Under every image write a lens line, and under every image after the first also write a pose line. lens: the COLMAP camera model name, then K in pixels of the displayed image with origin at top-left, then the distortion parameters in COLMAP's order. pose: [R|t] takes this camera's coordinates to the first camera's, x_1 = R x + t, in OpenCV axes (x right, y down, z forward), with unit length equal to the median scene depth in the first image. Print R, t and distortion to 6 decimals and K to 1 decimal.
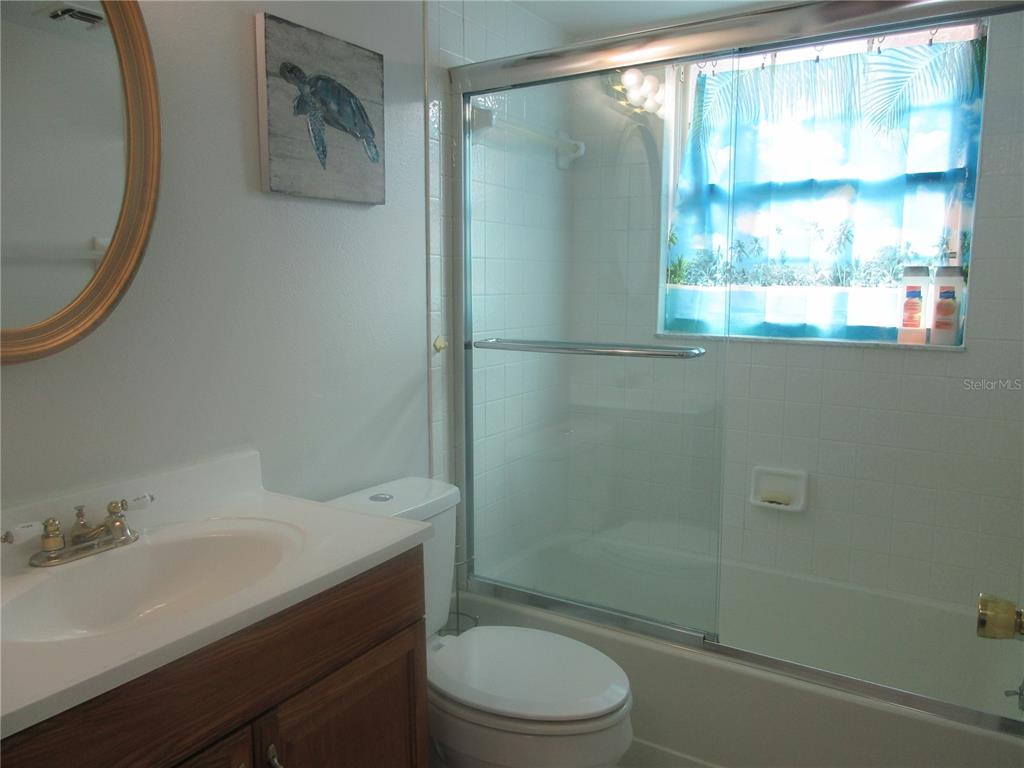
lens RADIAL K [[754.6, 0, 513.0], [0, 754.6, 379.4], [0, 0, 1]] dist [-0.005564, 0.001898]
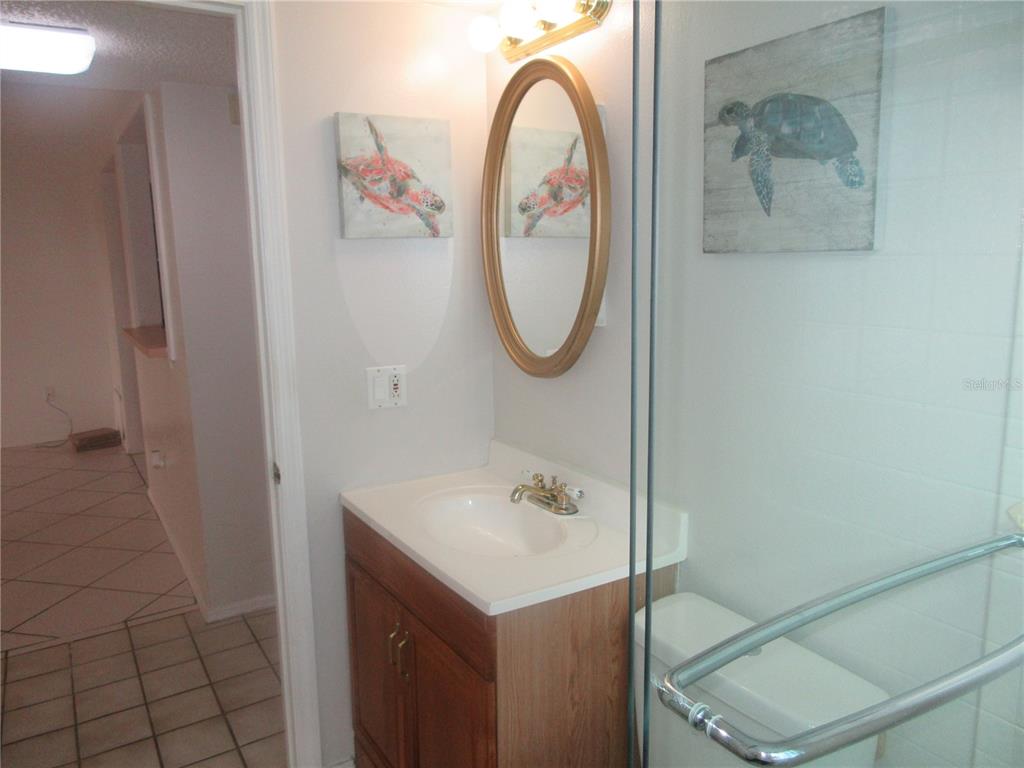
lens RADIAL K [[754.6, 0, 513.0], [0, 754.6, 379.4], [0, 0, 1]] dist [-0.005564, 0.001898]
pose [[-0.441547, 0.135726, -0.886913, 0.584034], [-0.121050, 0.970443, 0.208774, -0.249695], [0.889035, 0.199544, -0.412067, 1.135644]]
